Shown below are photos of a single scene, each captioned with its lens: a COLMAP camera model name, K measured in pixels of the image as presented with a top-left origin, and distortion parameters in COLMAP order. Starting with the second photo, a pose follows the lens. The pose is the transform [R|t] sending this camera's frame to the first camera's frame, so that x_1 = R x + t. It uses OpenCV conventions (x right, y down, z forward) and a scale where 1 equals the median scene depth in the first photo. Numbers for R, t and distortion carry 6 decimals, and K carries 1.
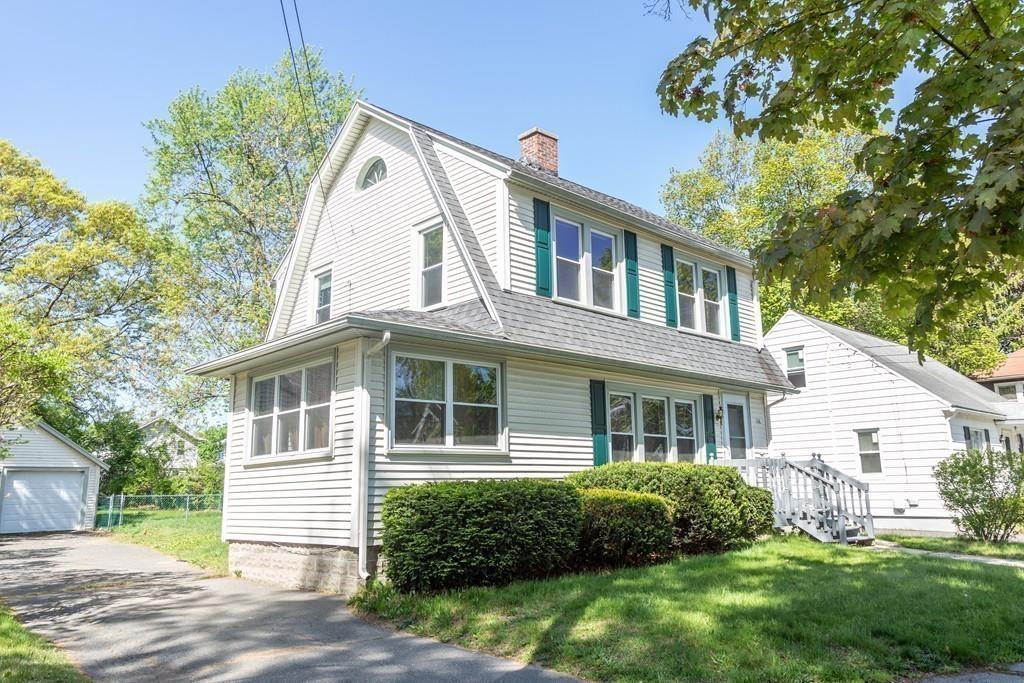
lens RADIAL K [[787.3, 0, 528.4], [0, 787.3, 336.7], [0, 0, 1]] dist [0.024638, 0.001336]
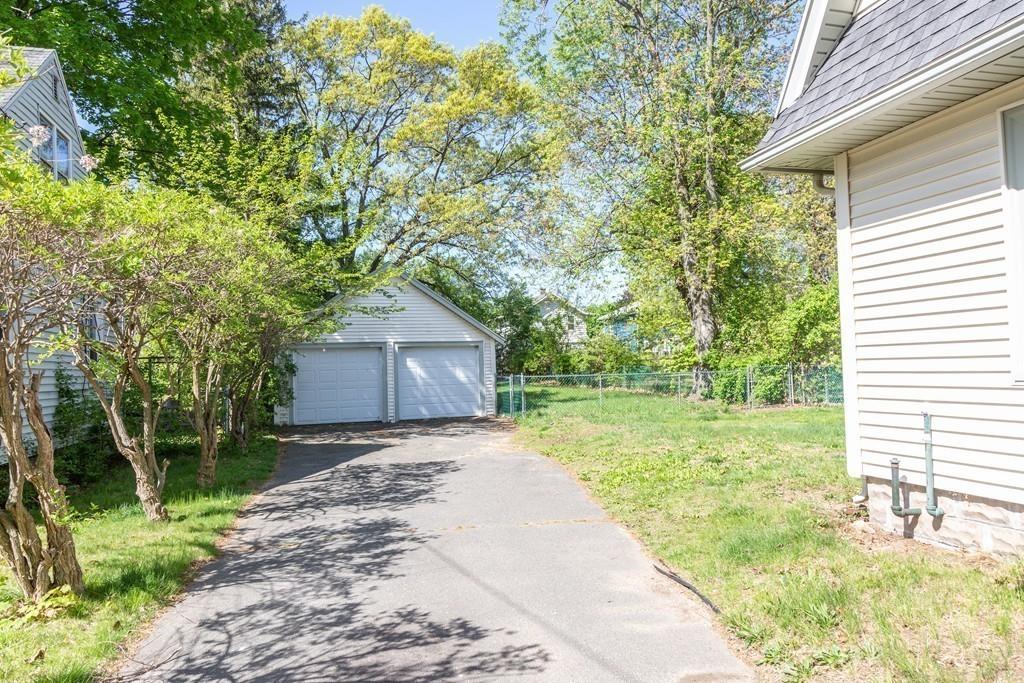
lens RADIAL K [[703.8, 0, 515.8], [0, 703.8, 344.5], [0, 0, 1]] dist [0.019150, 0.002132]
pose [[0.886269, -0.028730, -0.462279, -0.181308], [0.106650, 0.983914, 0.143317, 0.065068], [0.450726, -0.176319, 0.875076, 0.366135]]
